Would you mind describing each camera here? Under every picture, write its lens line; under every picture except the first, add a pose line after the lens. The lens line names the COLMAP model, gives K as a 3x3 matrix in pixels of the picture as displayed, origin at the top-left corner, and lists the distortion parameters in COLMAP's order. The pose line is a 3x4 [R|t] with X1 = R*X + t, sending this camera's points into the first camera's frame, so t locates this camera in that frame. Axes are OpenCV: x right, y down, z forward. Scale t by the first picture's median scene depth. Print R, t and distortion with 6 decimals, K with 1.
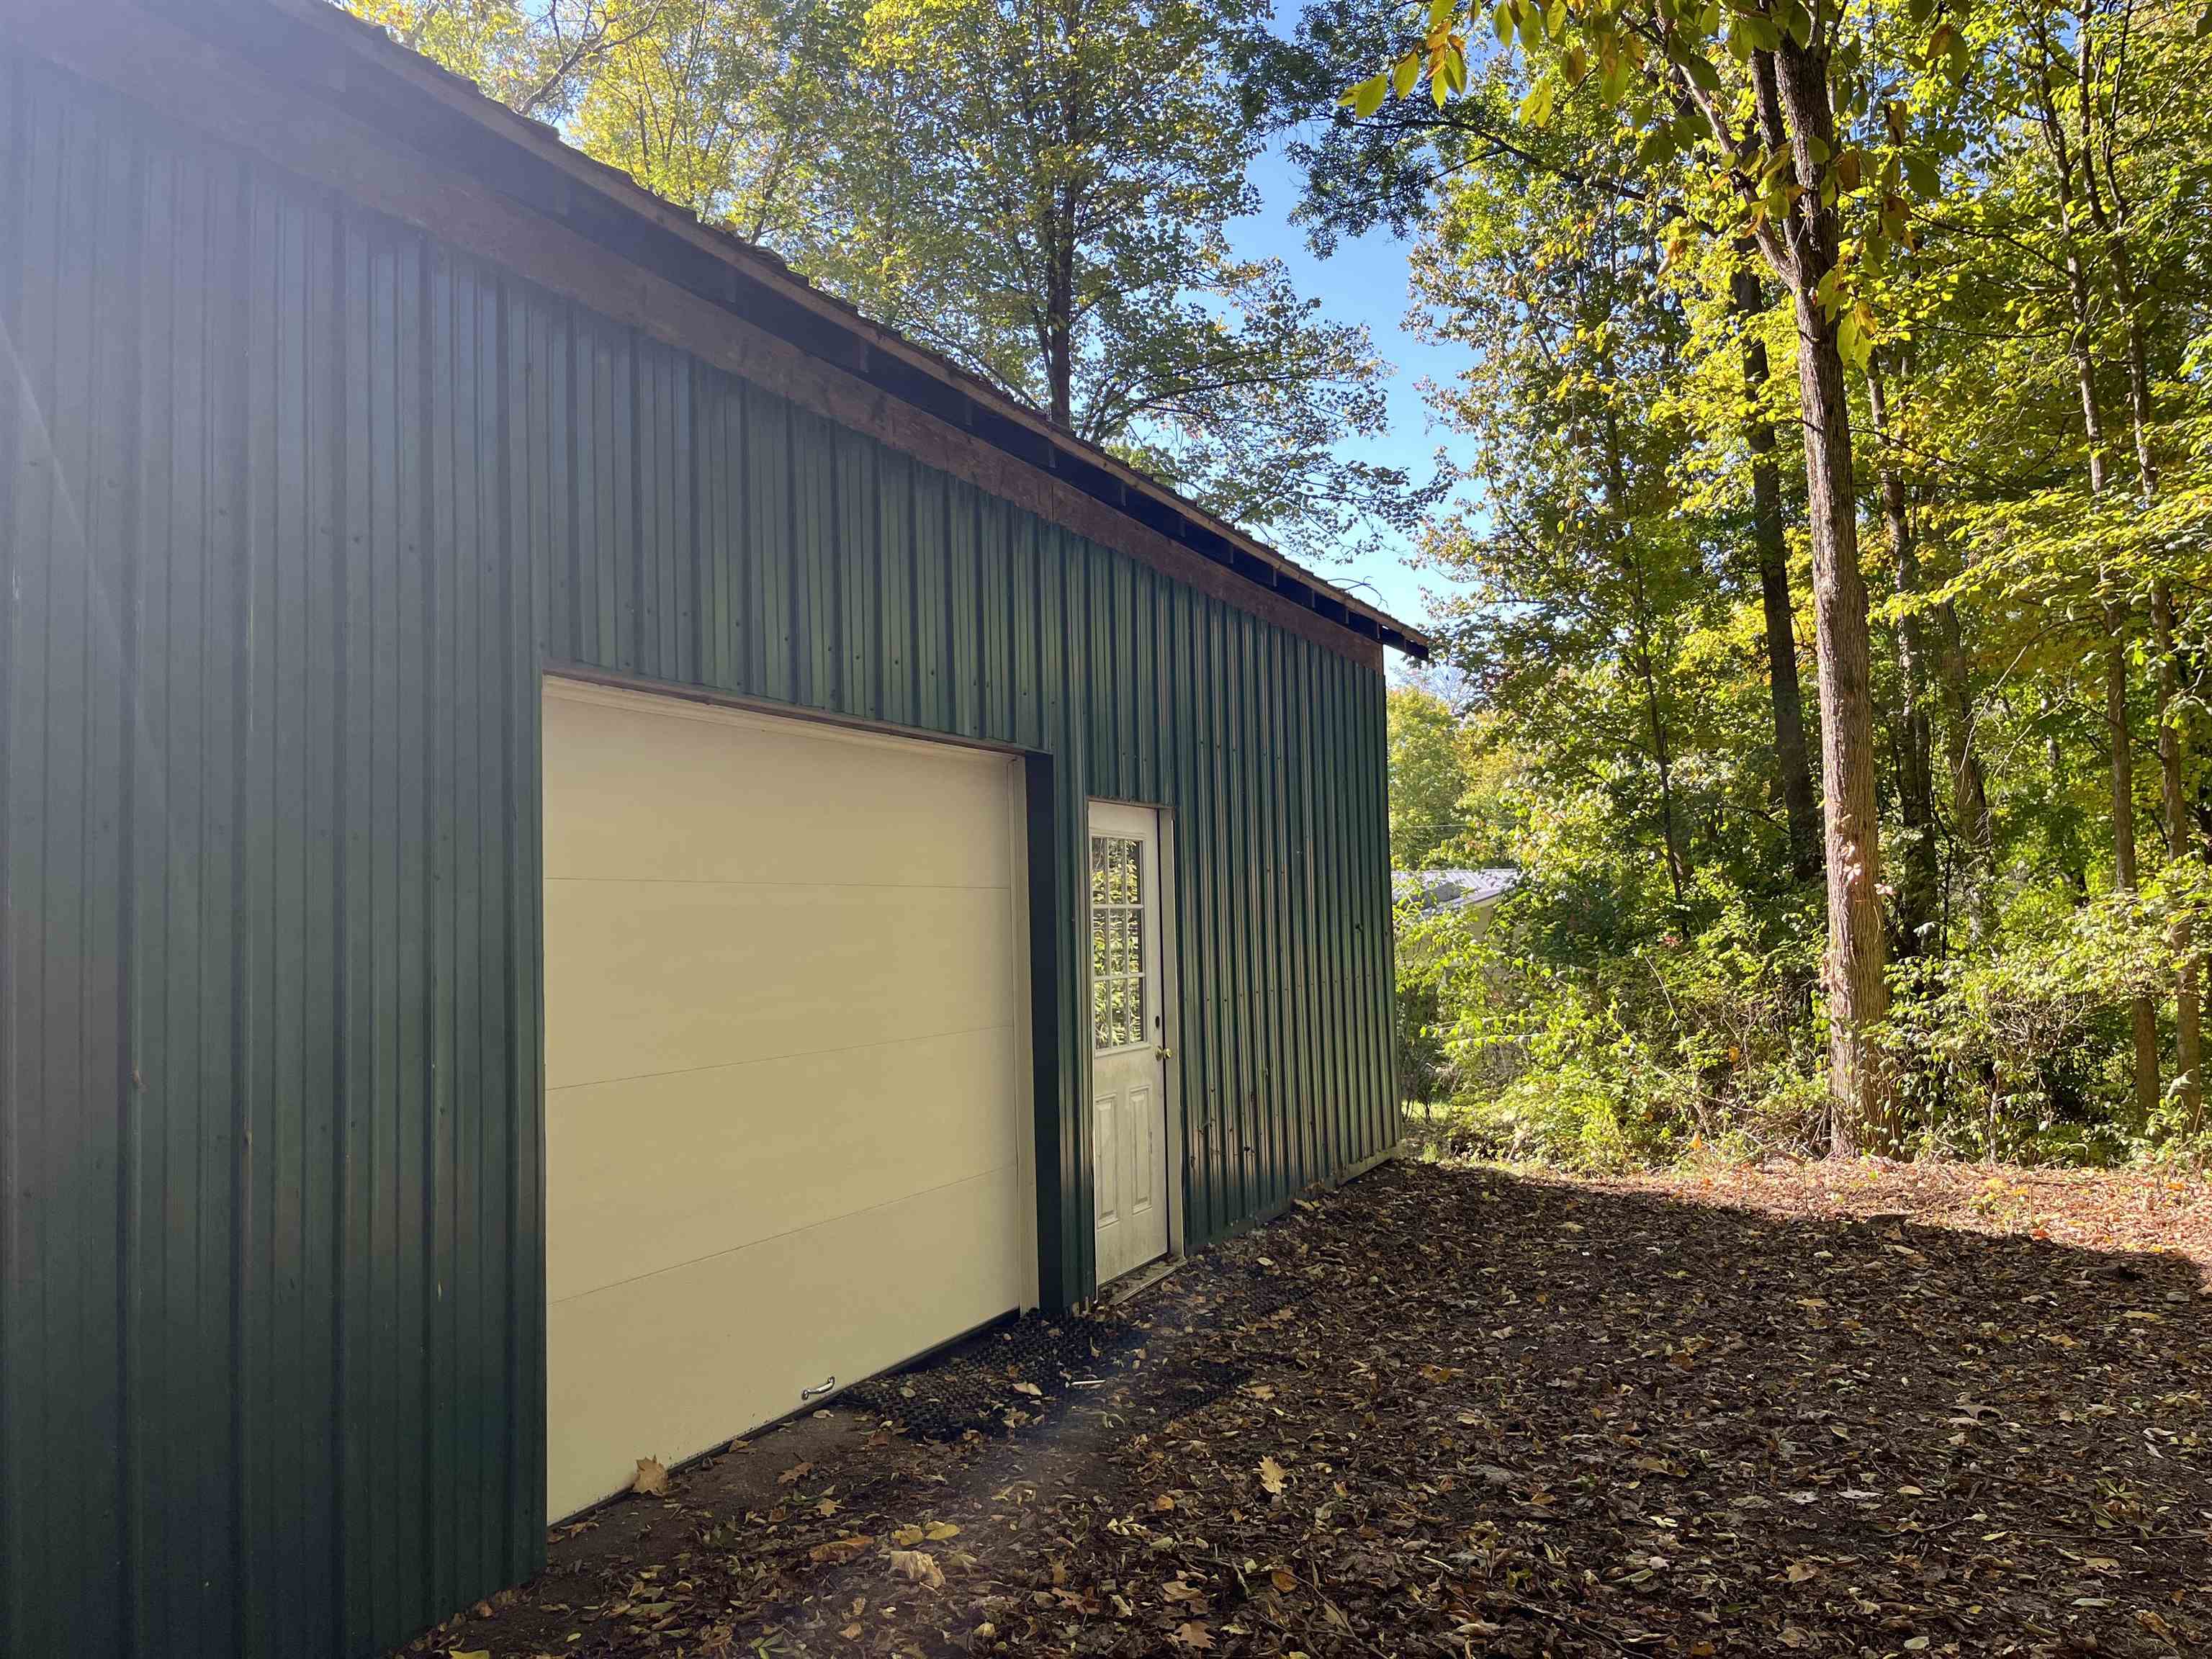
lens RADIAL K [[1678.1, 0, 1106.0], [0, 1678.1, 829.5], [0, 0, 1]] dist [-0.169833, -0.000859]
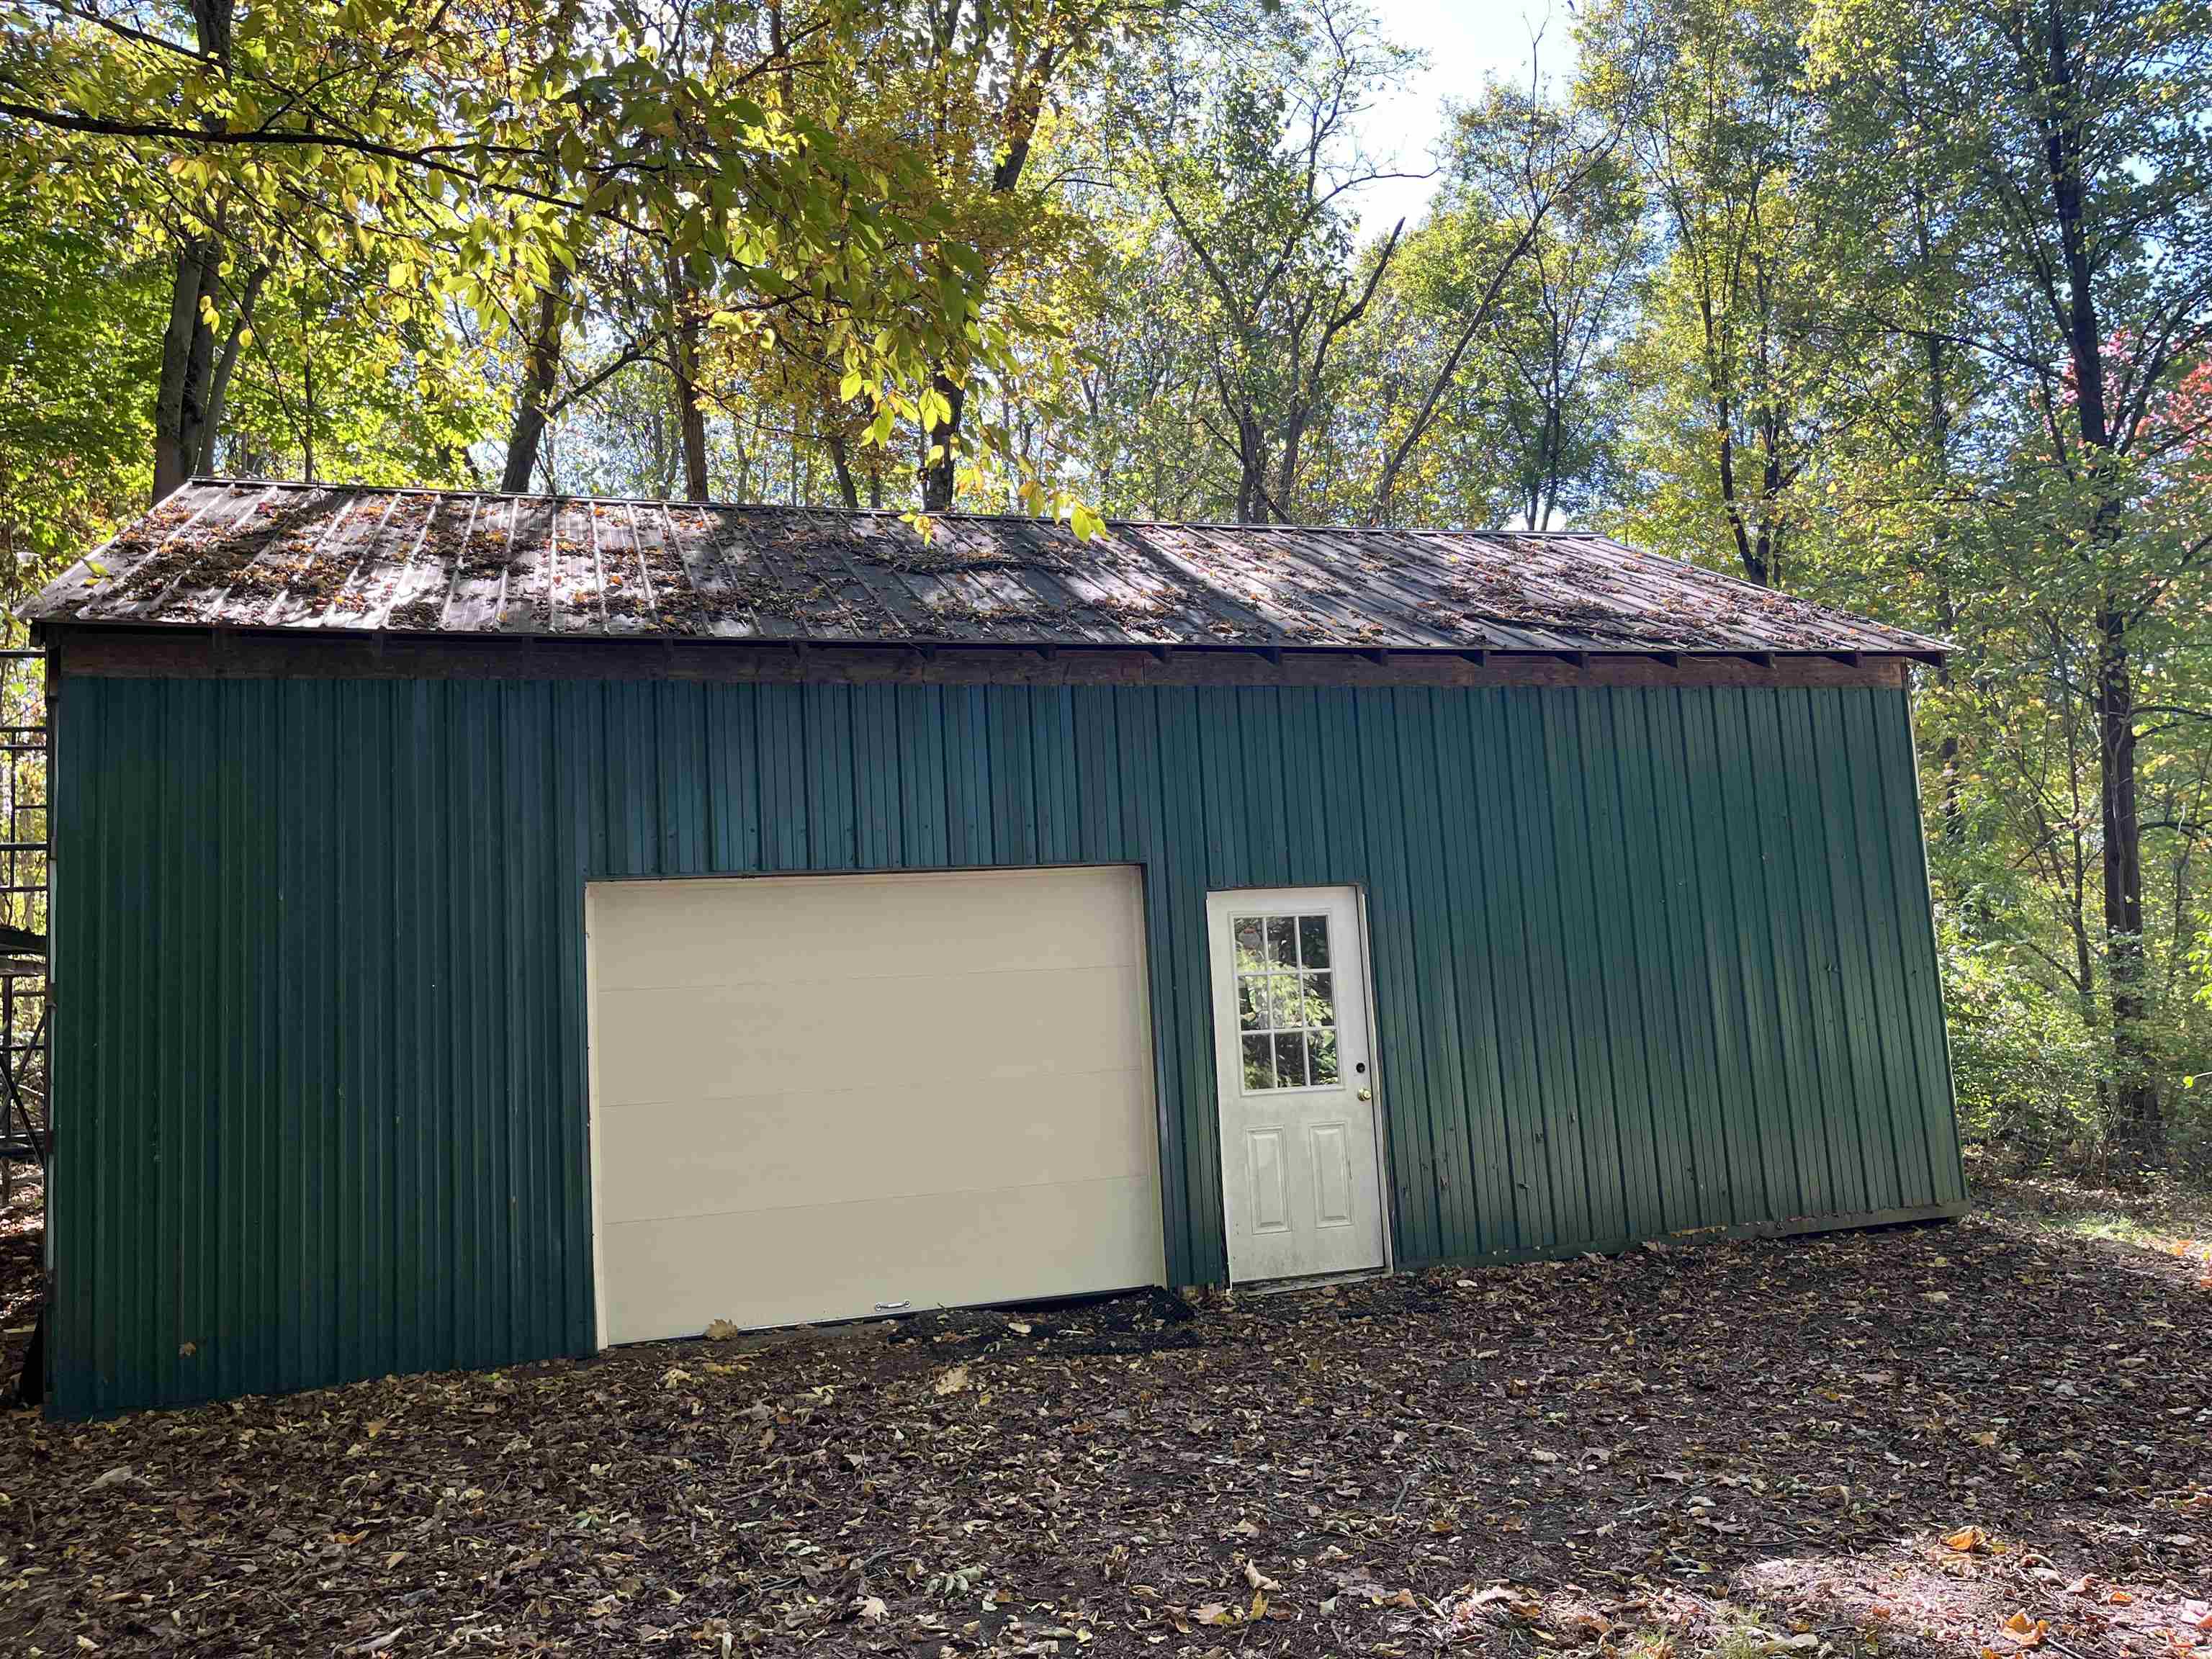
lens RADIAL K [[1681.3, 0, 1106.0], [0, 1681.3, 829.5], [0, 0, 1]] dist [-0.000323, -0.003826]
pose [[0.692268, -0.077156, -0.717504, 1.124694], [0.067380, 0.996835, -0.042183, -0.025209], [0.718488, -0.019143, 0.695276, 0.065449]]
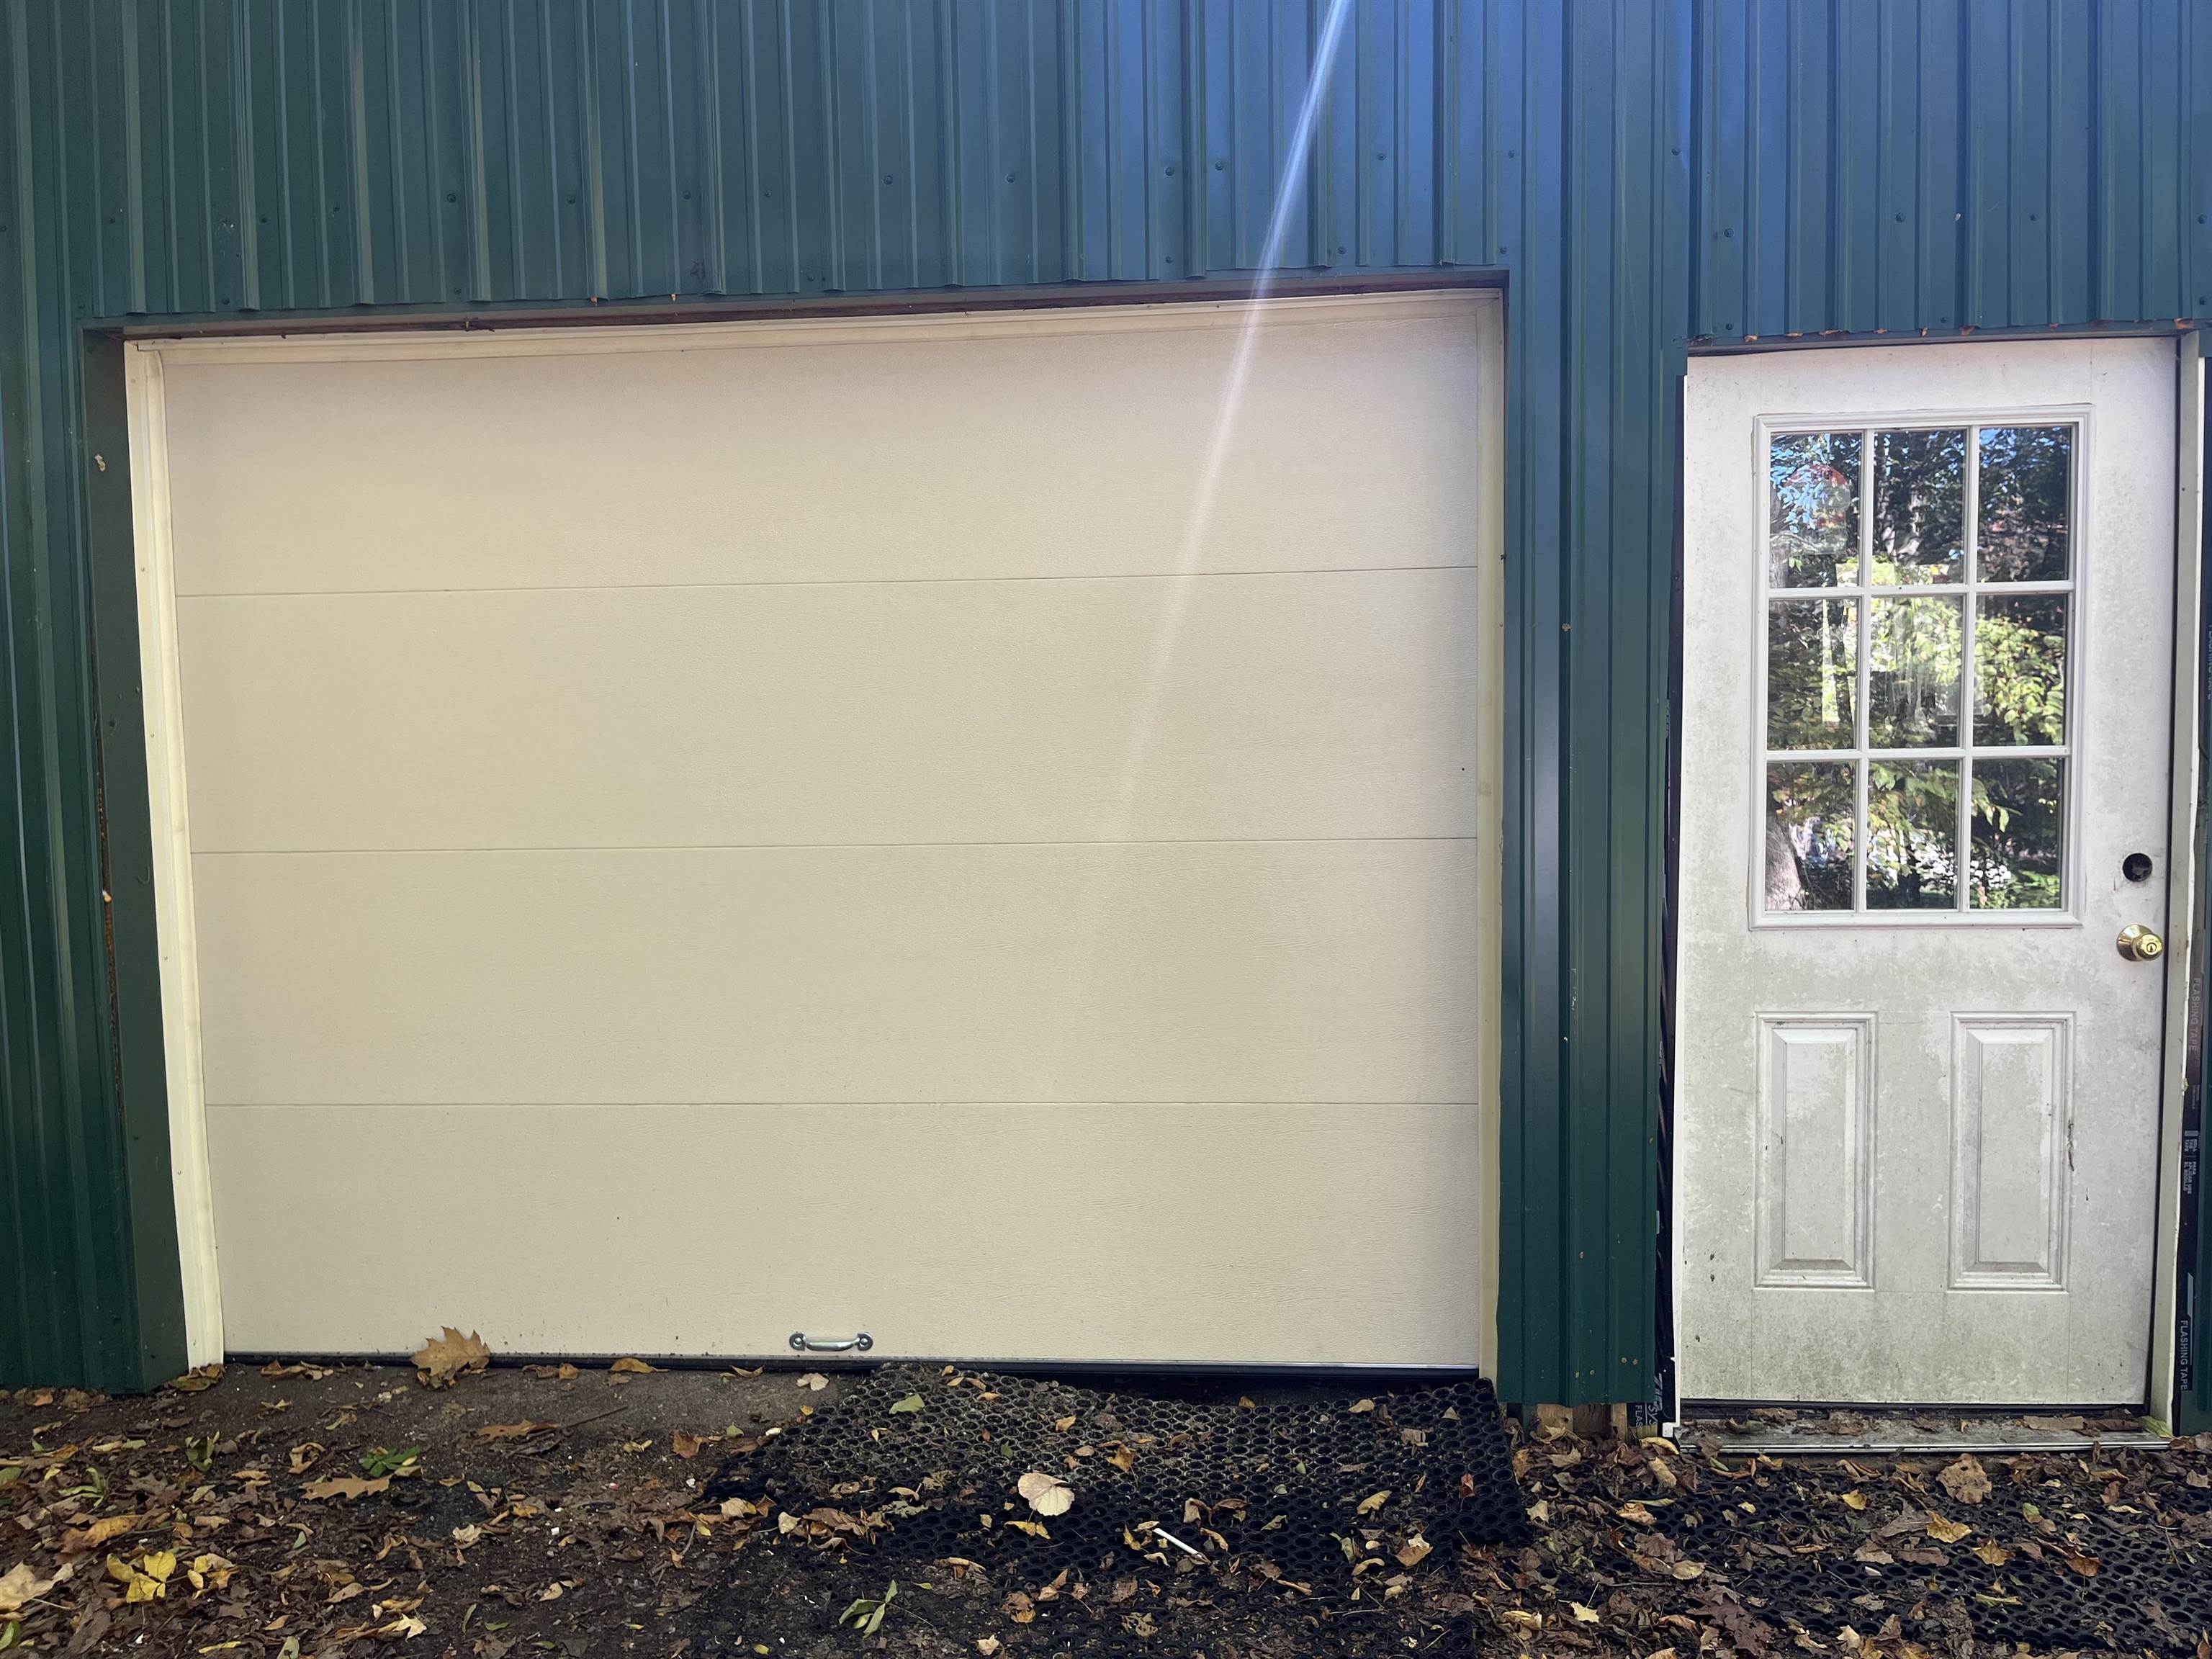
lens RADIAL K [[1681.3, 0, 1106.0], [0, 1681.3, 829.5], [0, 0, 1]] dist [-0.000323, -0.003826]
pose [[0.355009, 0.110687, -0.928287, 0.482992], [0.053044, 0.988981, 0.138210, 0.043732], [0.933357, -0.098306, 0.345226, 0.886156]]
